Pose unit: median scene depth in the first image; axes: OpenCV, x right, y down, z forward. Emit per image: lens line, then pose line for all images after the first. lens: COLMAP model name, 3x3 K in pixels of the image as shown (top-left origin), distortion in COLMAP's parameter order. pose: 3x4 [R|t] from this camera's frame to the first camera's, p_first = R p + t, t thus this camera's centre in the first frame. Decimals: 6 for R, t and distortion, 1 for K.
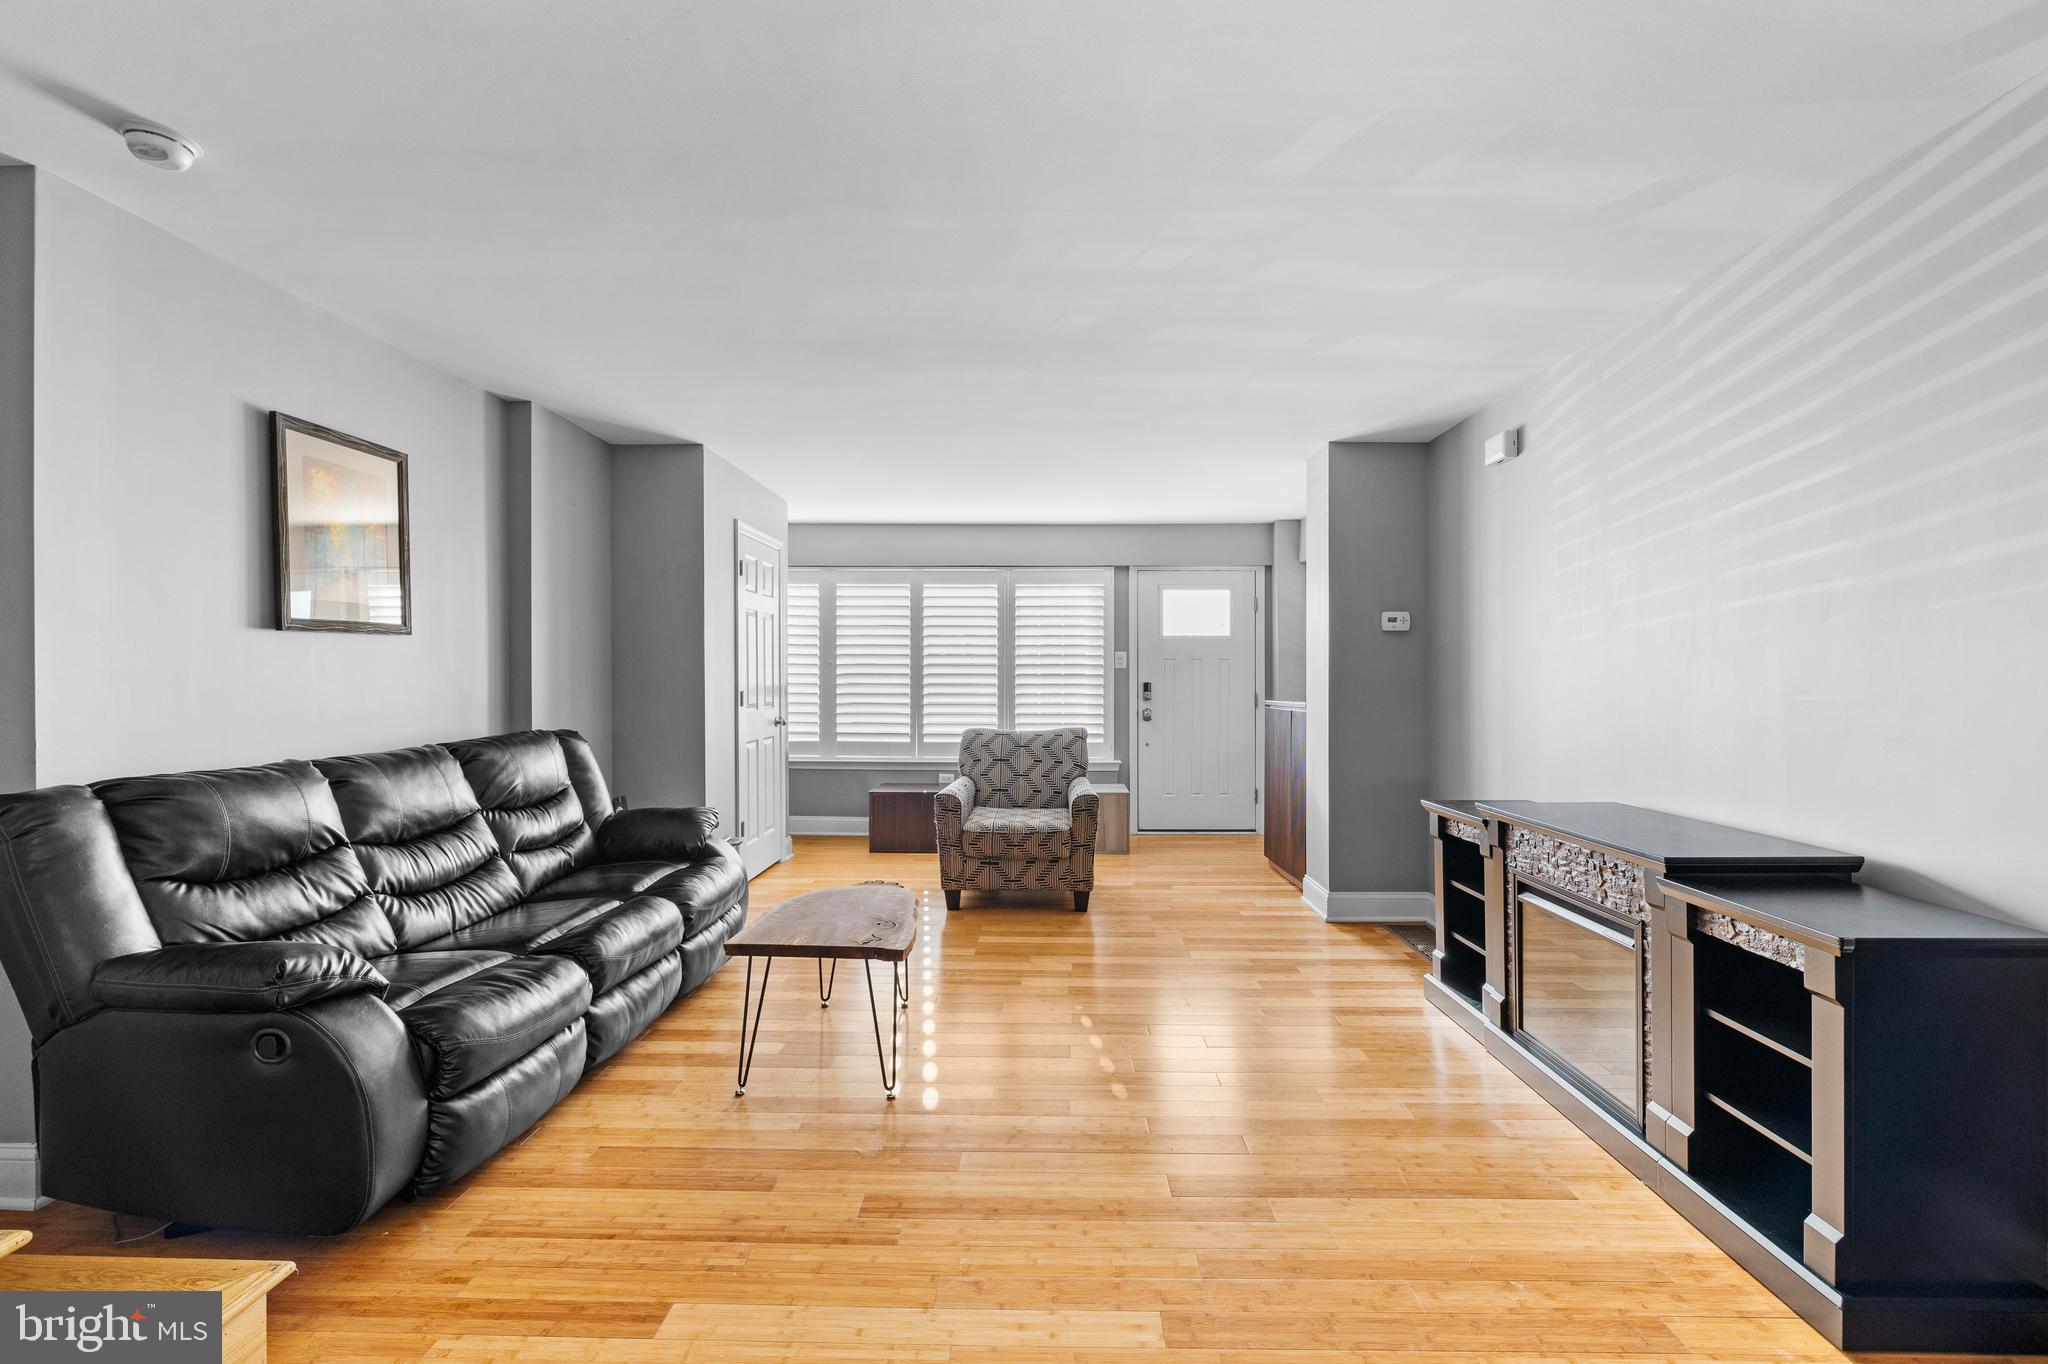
lens RADIAL K [[883.2, 0, 1020.6], [0, 883.2, 681.3], [0, 0, 1]] dist [0.004048, 0.001221]
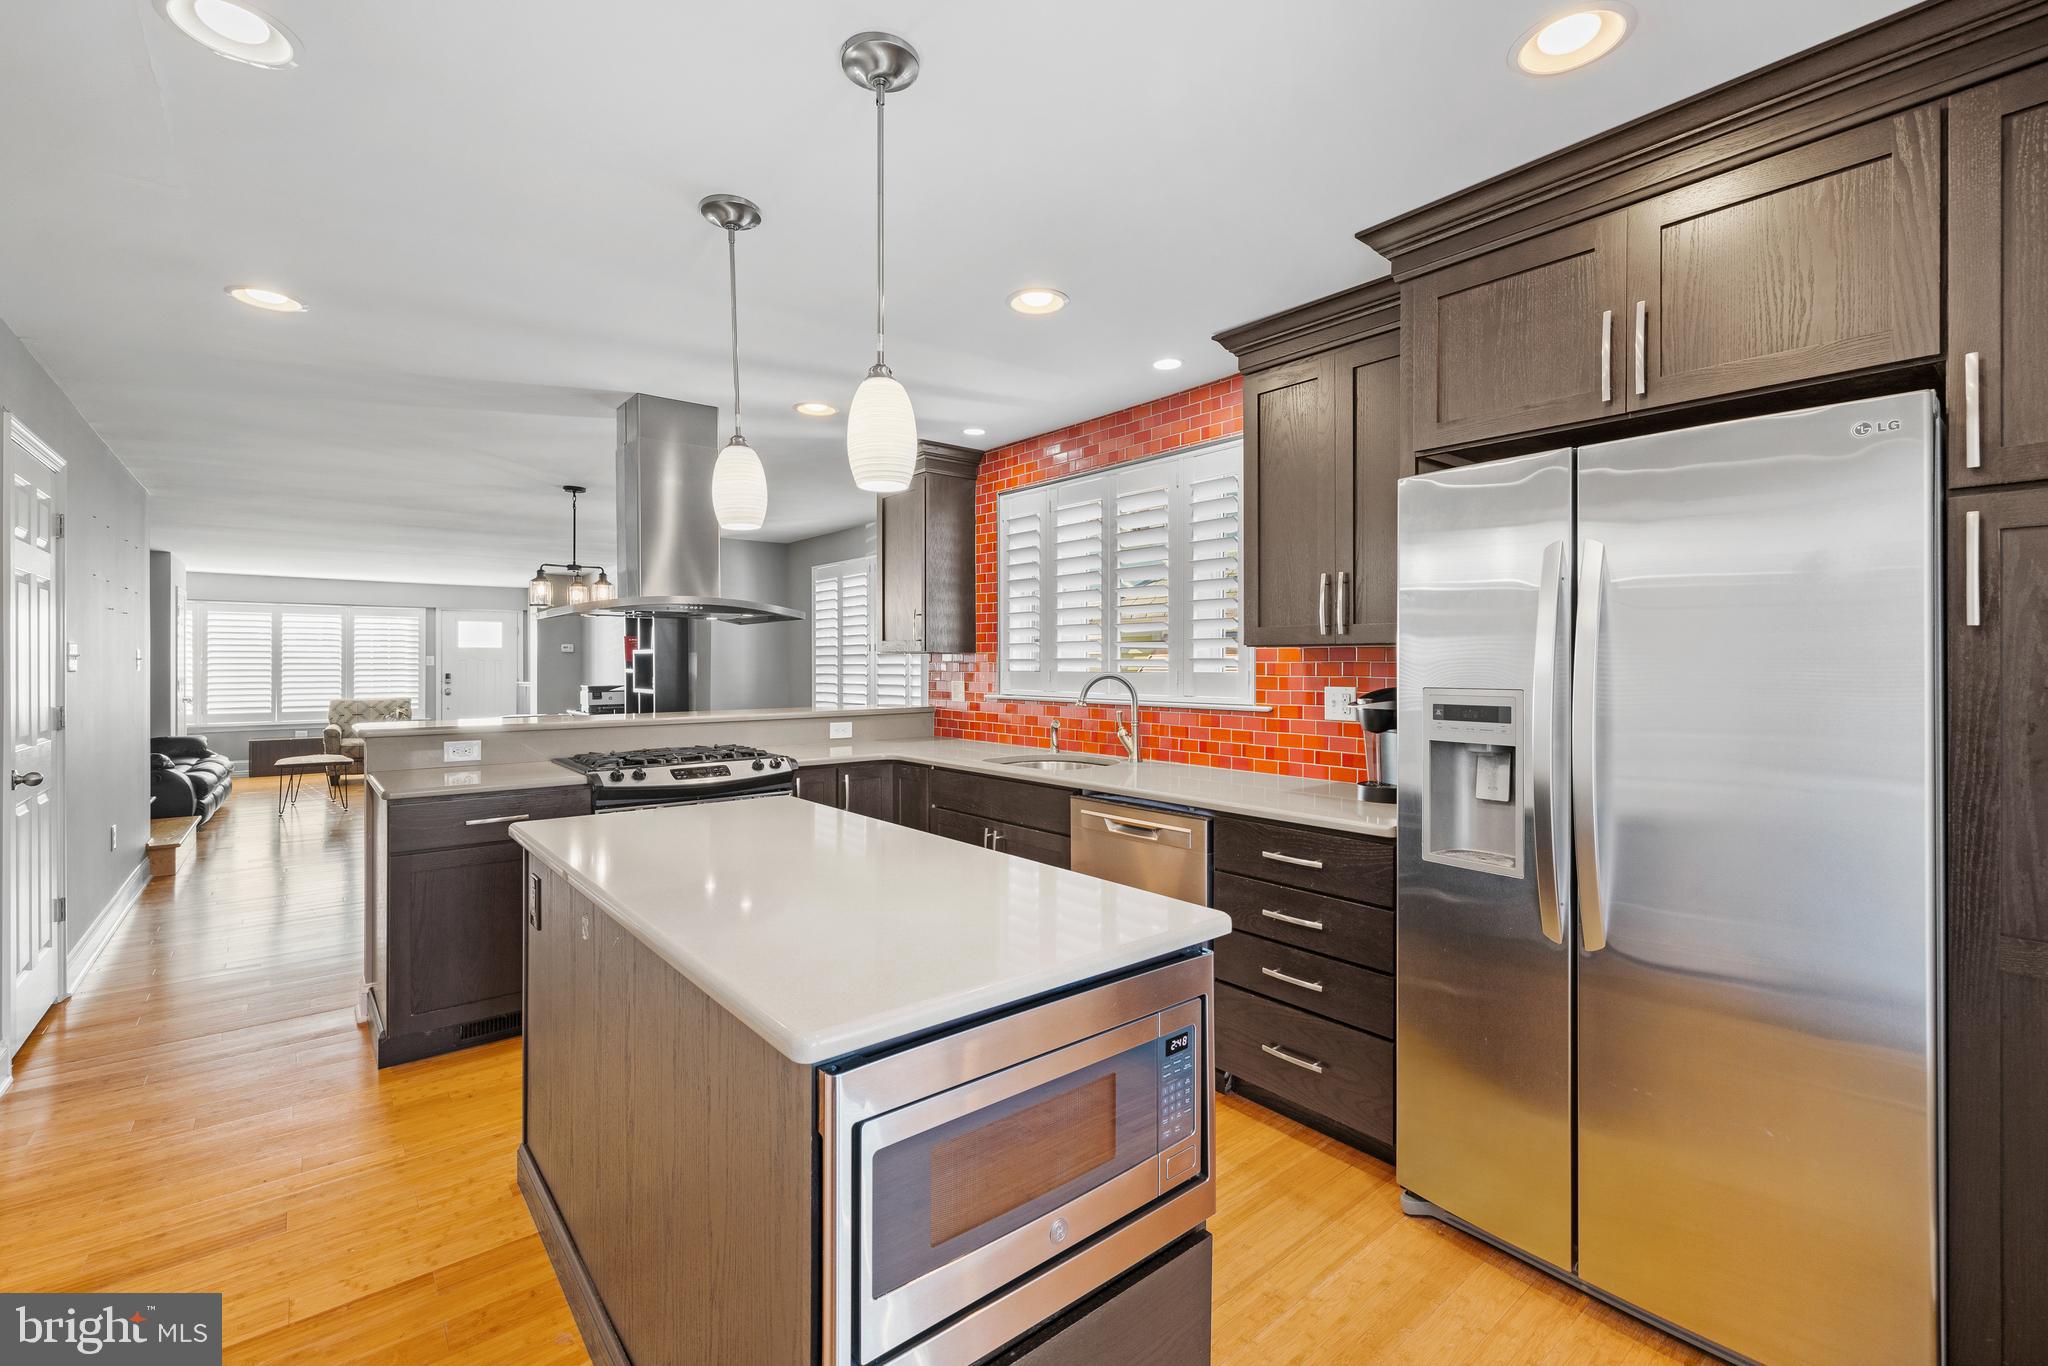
lens RADIAL K [[883.2, 0, 1016.7], [0, 883.2, 661.9], [0, 0, 1]] dist [0.004048, 0.001221]
pose [[0.762212, 0.000283, 0.647327, -0.136918], [0.004162, 0.999977, -0.005337, -0.007995], [-0.647314, 0.006762, 0.762193, -1.102004]]
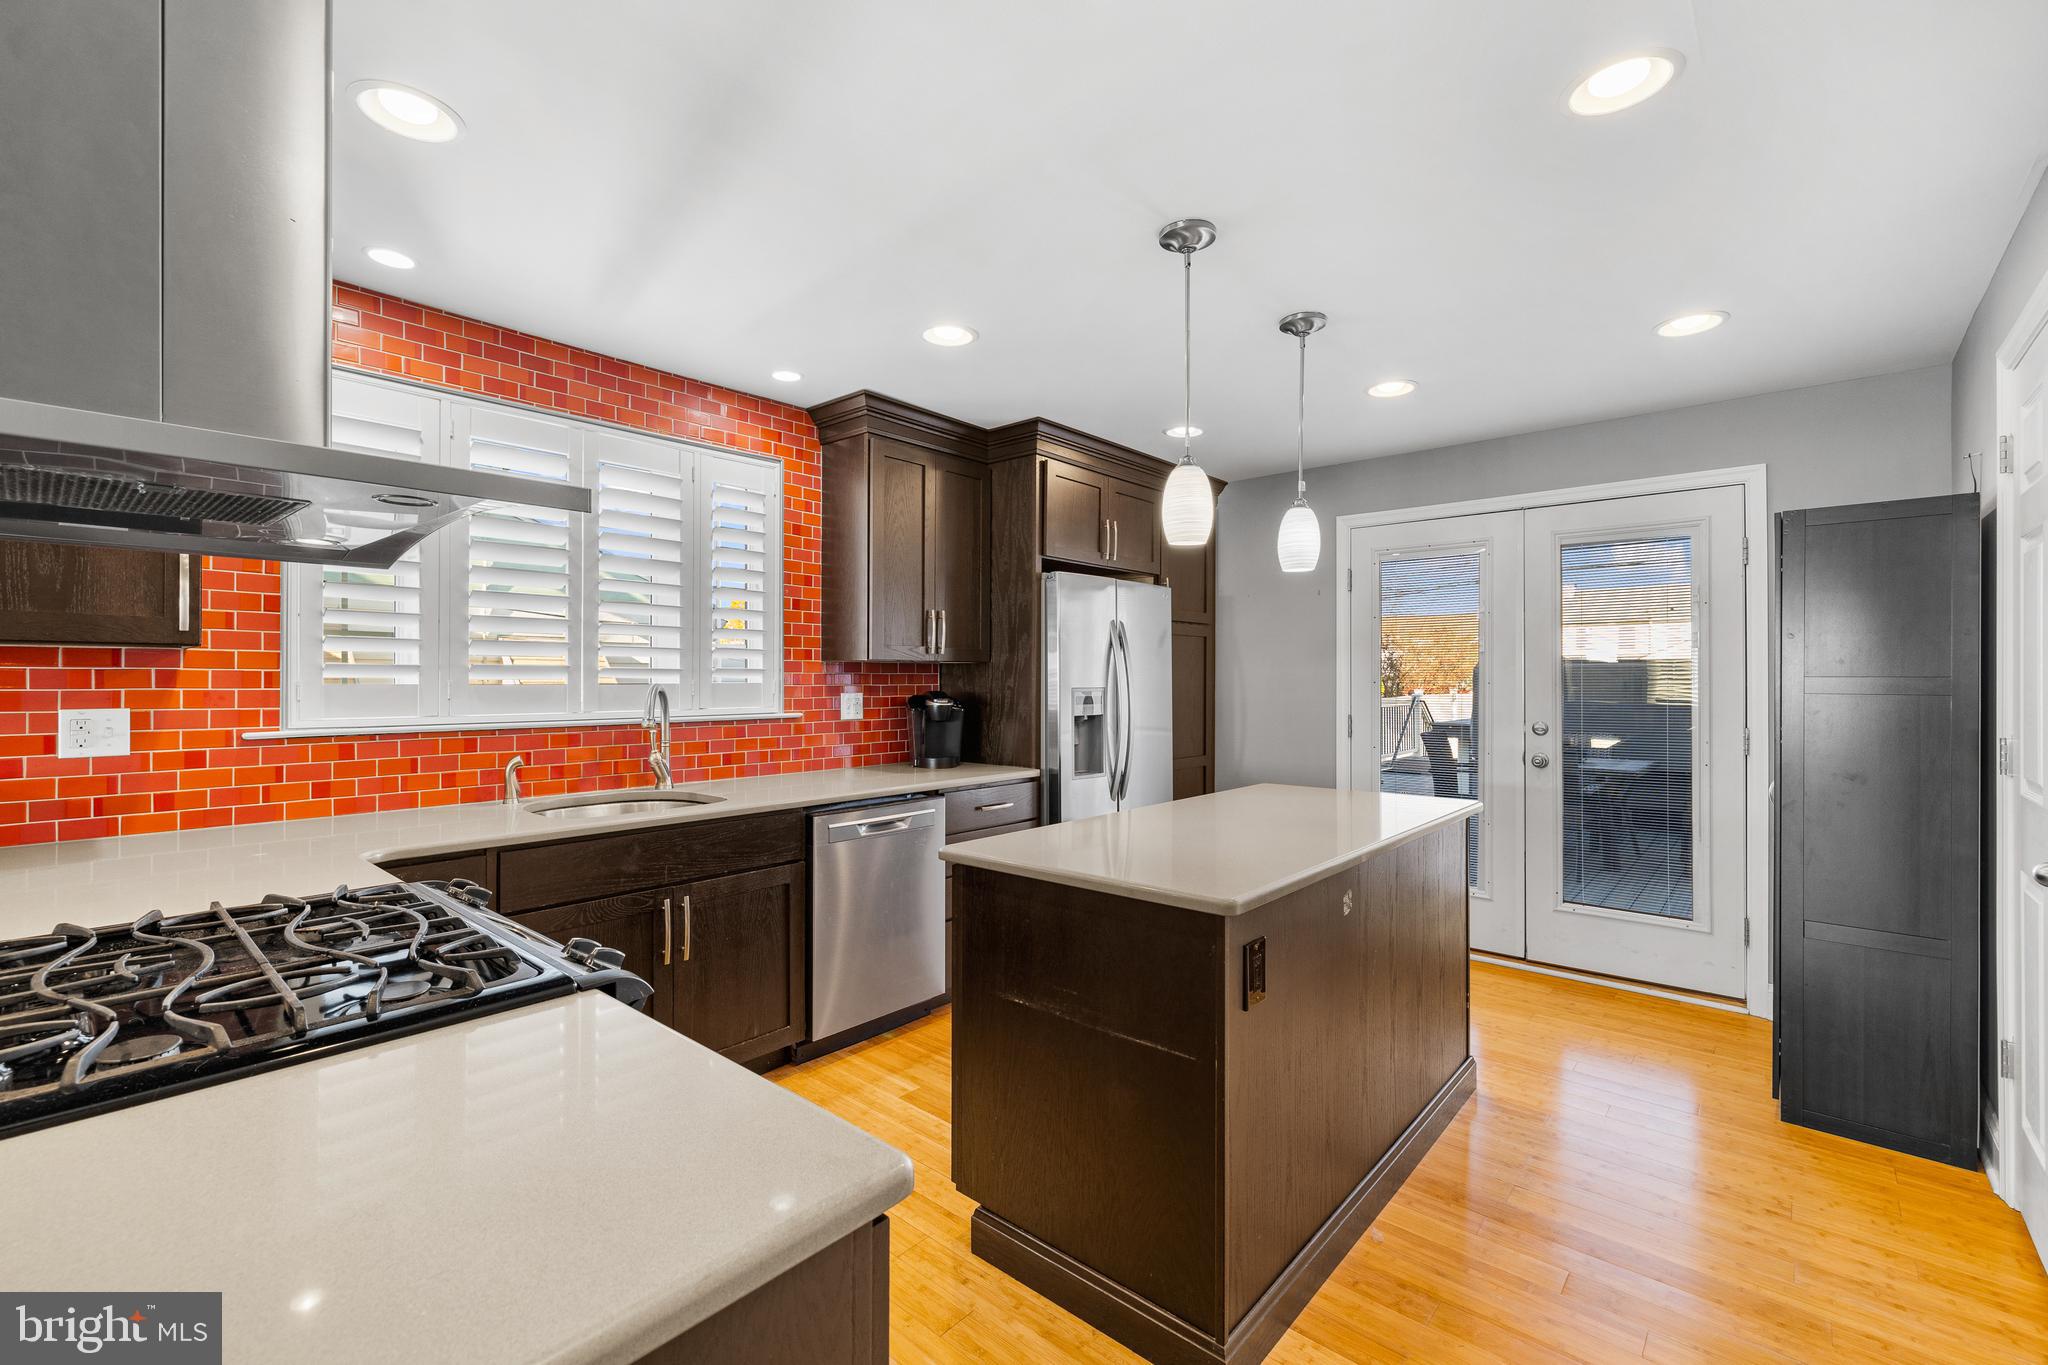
lens RADIAL K [[883.2, 0, 1030.1], [0, 883.2, 672.3], [0, 0, 1]] dist [0.004048, 0.001221]
pose [[-0.768786, 0.002315, 0.639502, -0.175256], [0.000779, 0.999996, -0.002684, -0.008822], [-0.639506, -0.001565, -0.768784, -0.502979]]
